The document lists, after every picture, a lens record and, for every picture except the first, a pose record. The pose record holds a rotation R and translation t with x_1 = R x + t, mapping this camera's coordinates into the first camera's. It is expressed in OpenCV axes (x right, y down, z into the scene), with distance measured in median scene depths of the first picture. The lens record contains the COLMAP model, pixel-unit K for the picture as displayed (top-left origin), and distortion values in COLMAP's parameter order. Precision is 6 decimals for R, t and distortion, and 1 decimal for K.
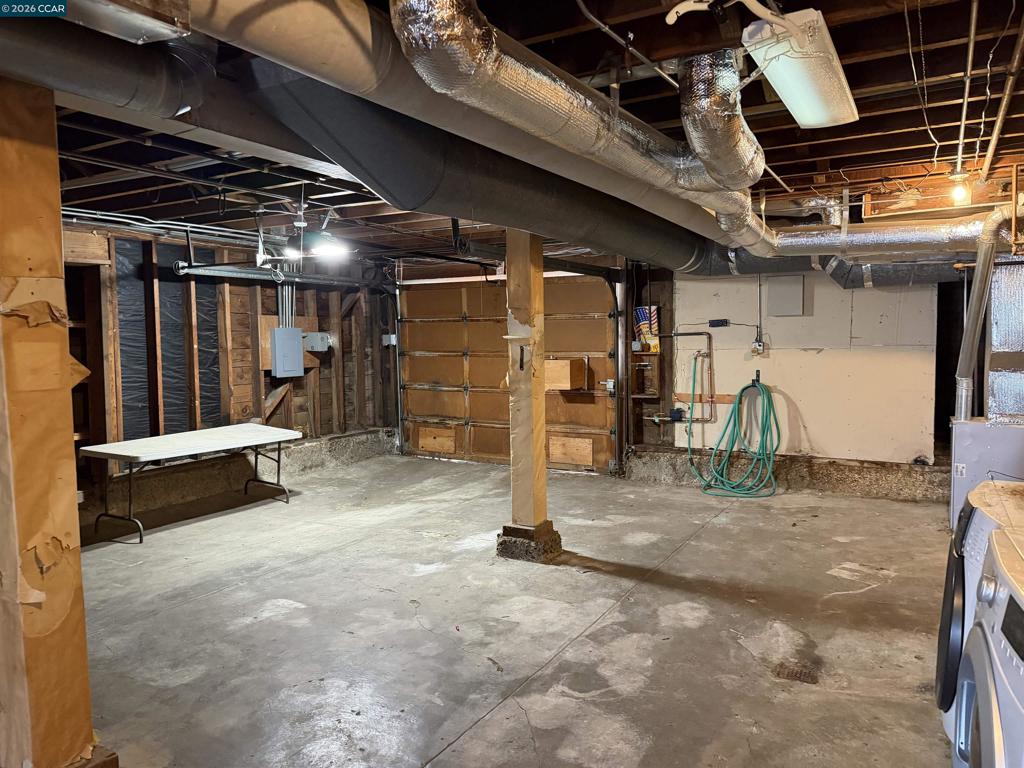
lens RADIAL K [[716.4, 0, 512.0], [0, 716.4, 384.0], [0, 0, 1]] dist [0.079106, -0.121138]
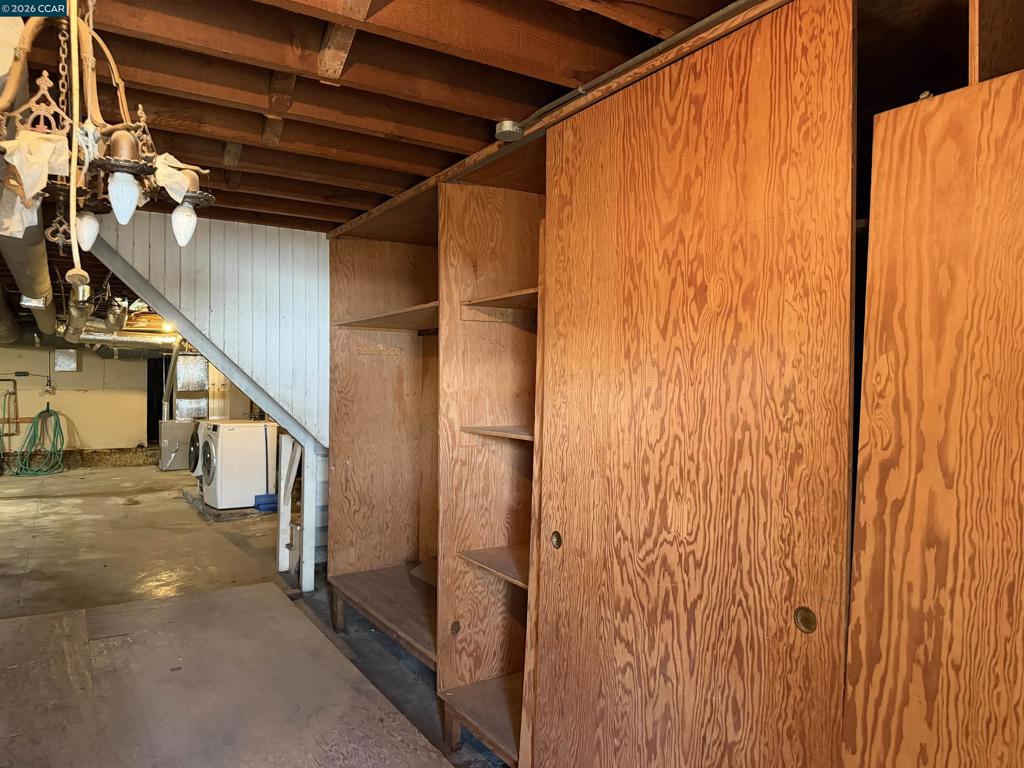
lens RADIAL K [[716.4, 0, 512.0], [0, 716.4, 384.0], [0, 0, 1]] dist [0.079106, -0.121138]
pose [[0.470143, 0.014123, 0.882477, -0.753310], [0.044343, 0.998231, -0.039599, 0.062285], [-0.881476, 0.057749, 0.468685, -0.885696]]
